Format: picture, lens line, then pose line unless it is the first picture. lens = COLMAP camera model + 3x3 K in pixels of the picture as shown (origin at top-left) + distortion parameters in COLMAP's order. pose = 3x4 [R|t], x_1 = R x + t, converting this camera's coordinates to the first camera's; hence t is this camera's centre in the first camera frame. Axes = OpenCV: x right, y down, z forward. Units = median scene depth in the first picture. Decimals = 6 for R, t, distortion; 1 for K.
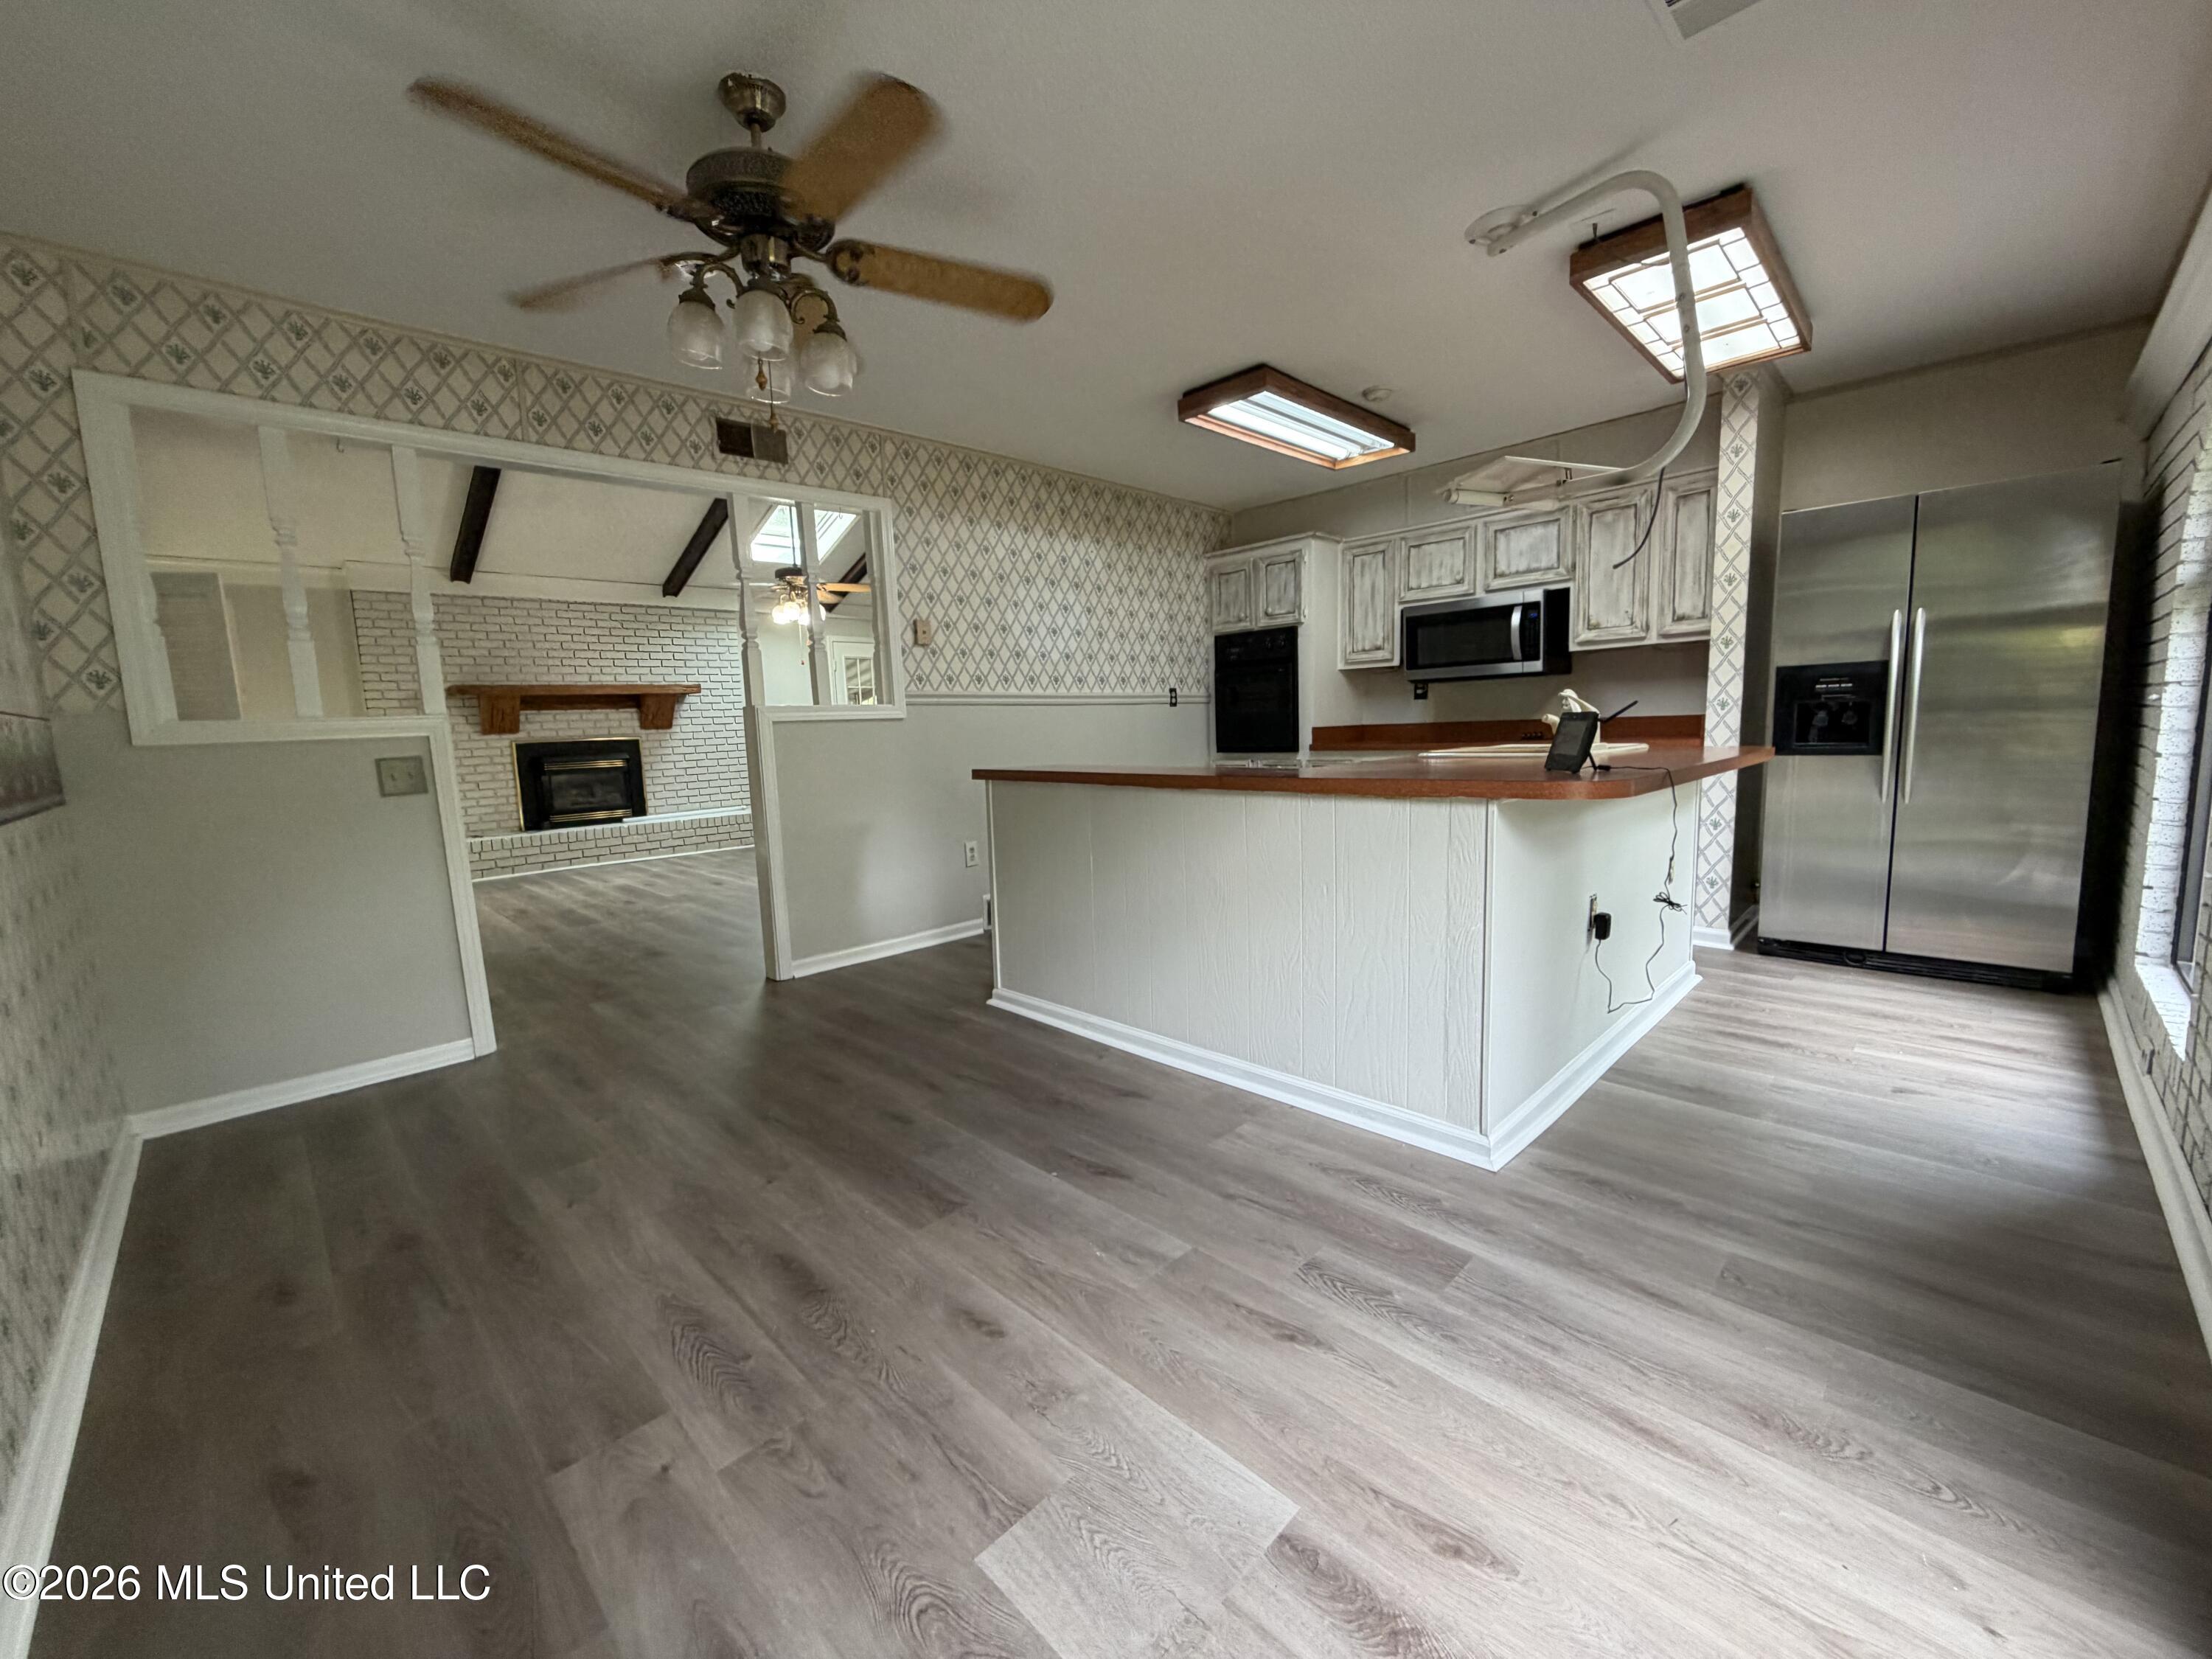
lens RADIAL K [[881.8, 0, 1100.6], [0, 881.8, 831.6], [0, 0, 1]] dist [-0.001813, -0.000059]
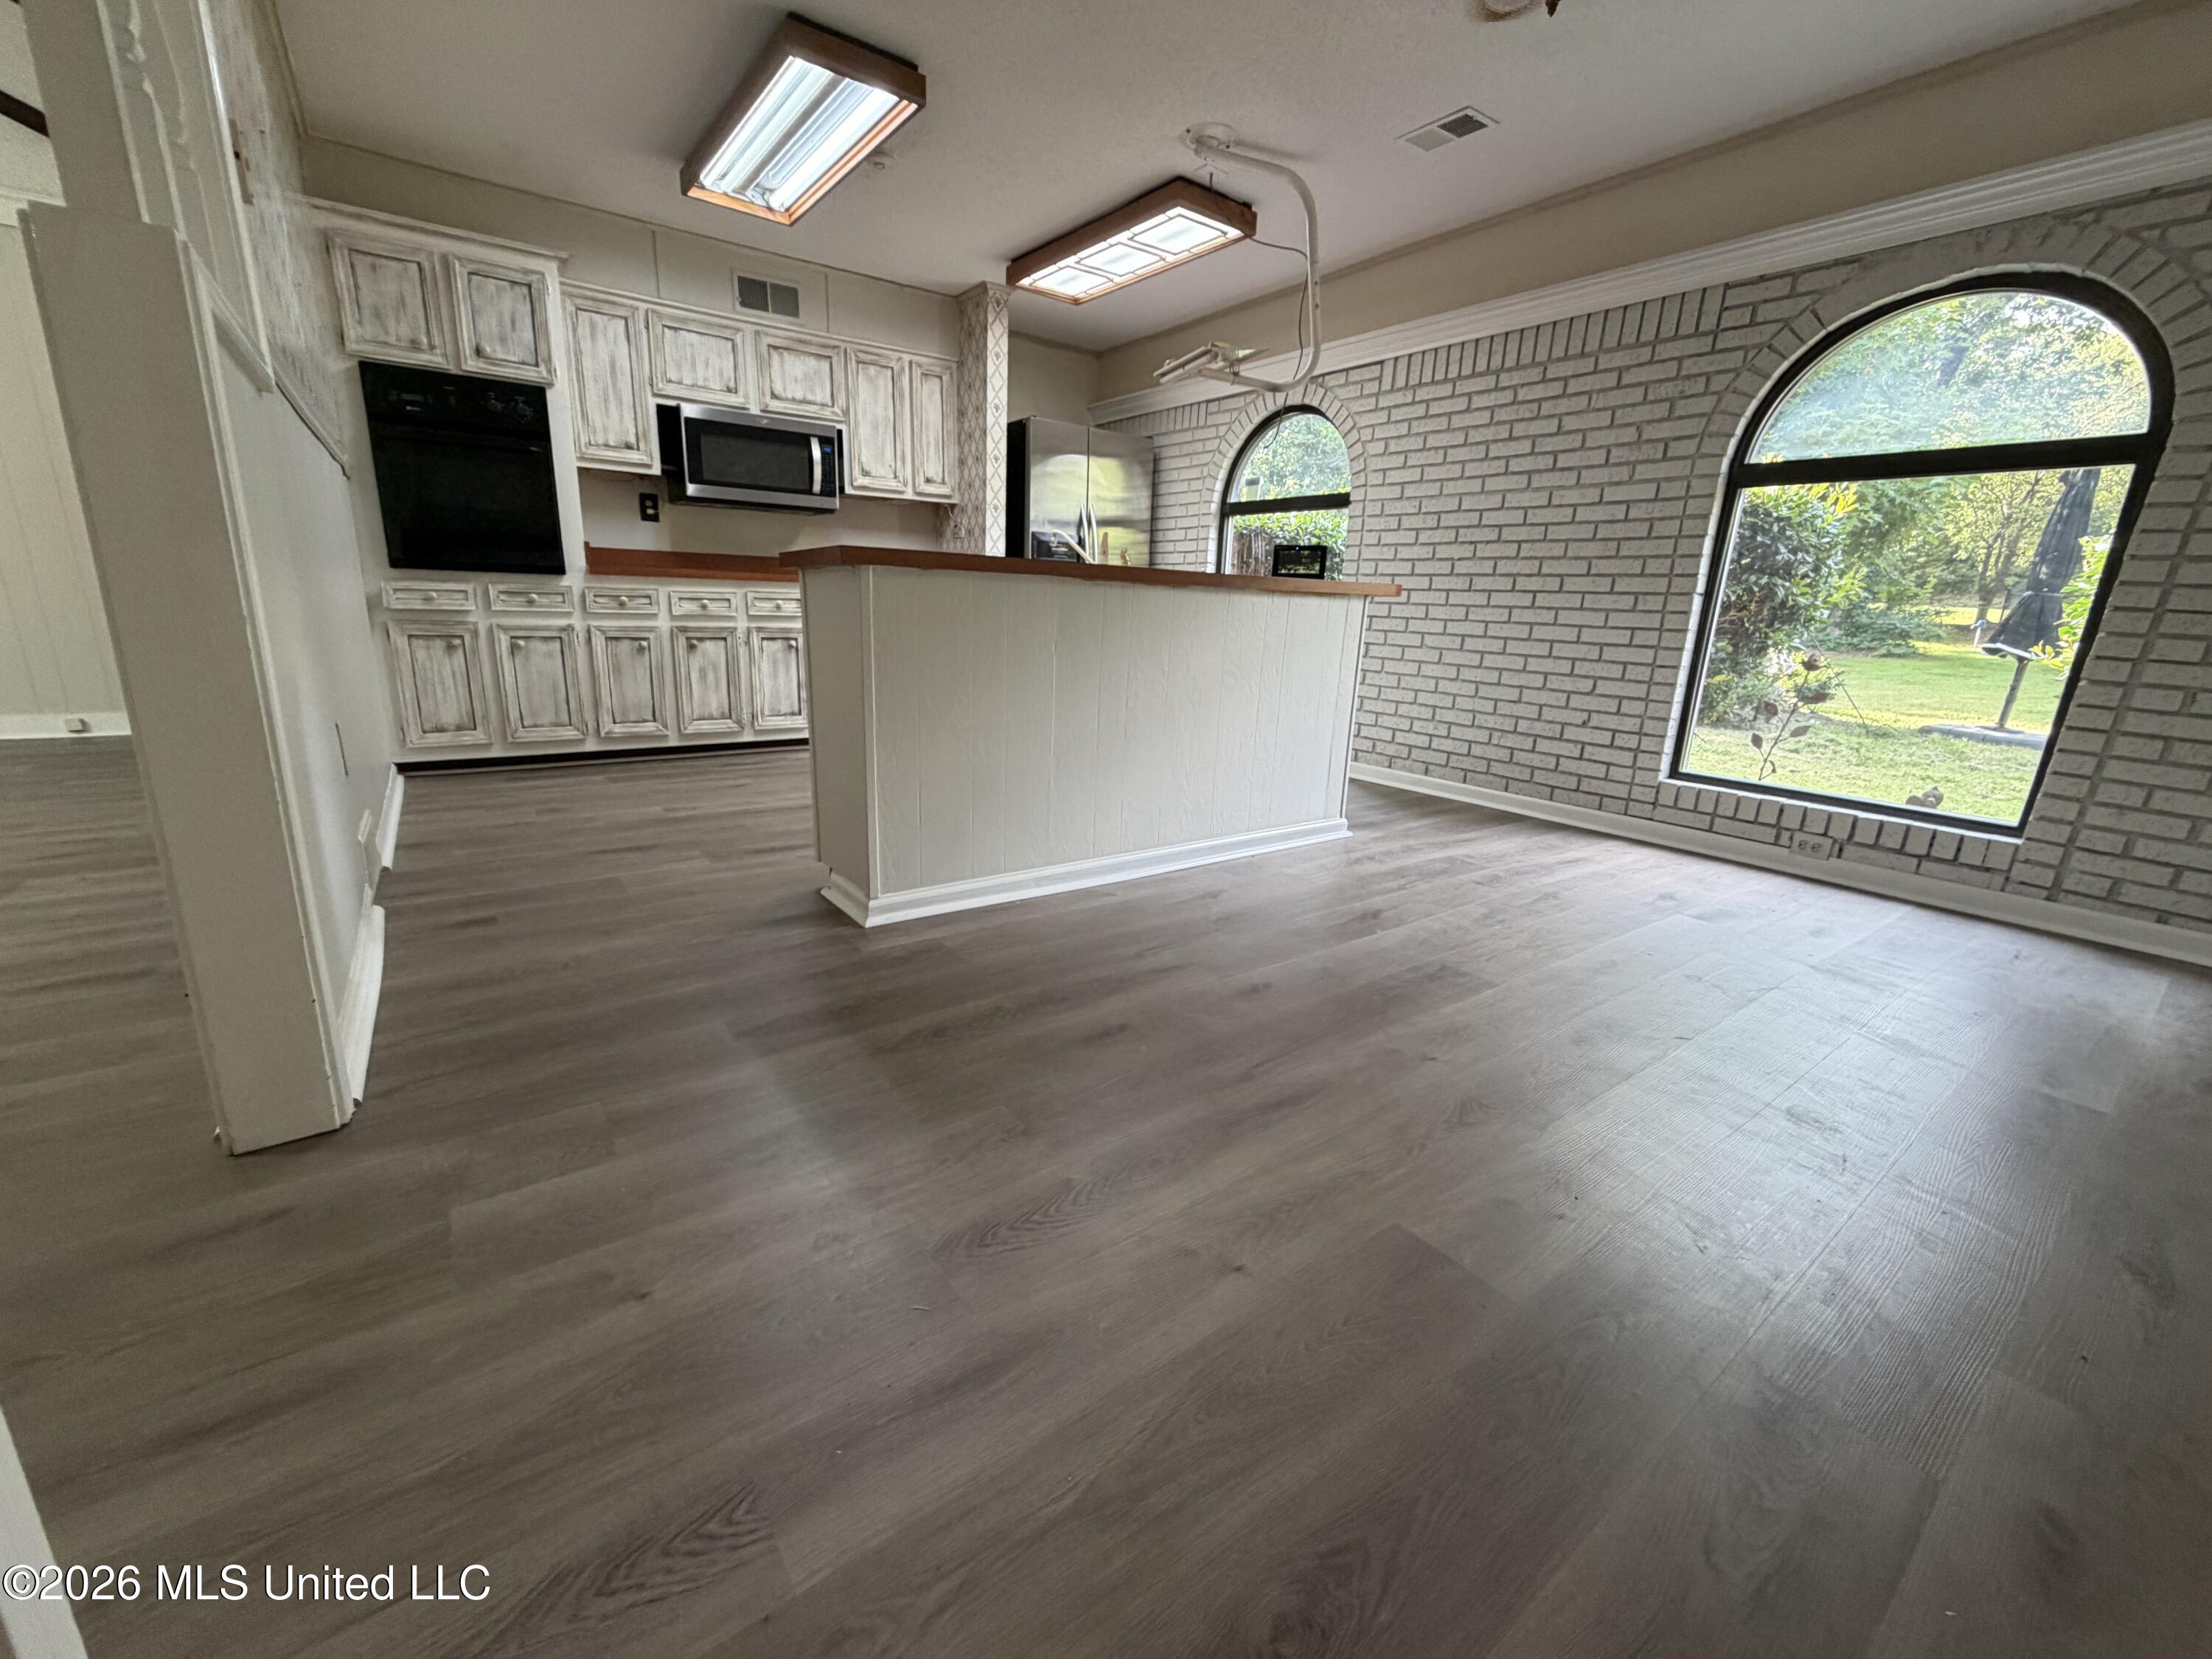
lens RADIAL K [[881.8, 0, 1101.4], [0, 881.8, 828.3], [0, 0, 1]] dist [-0.001813, -0.000059]
pose [[0.139506, -0.201742, 0.969452, -0.766483], [0.082941, 0.977966, 0.191579, 0.018096], [-0.986741, 0.053681, 0.153165, 0.789576]]
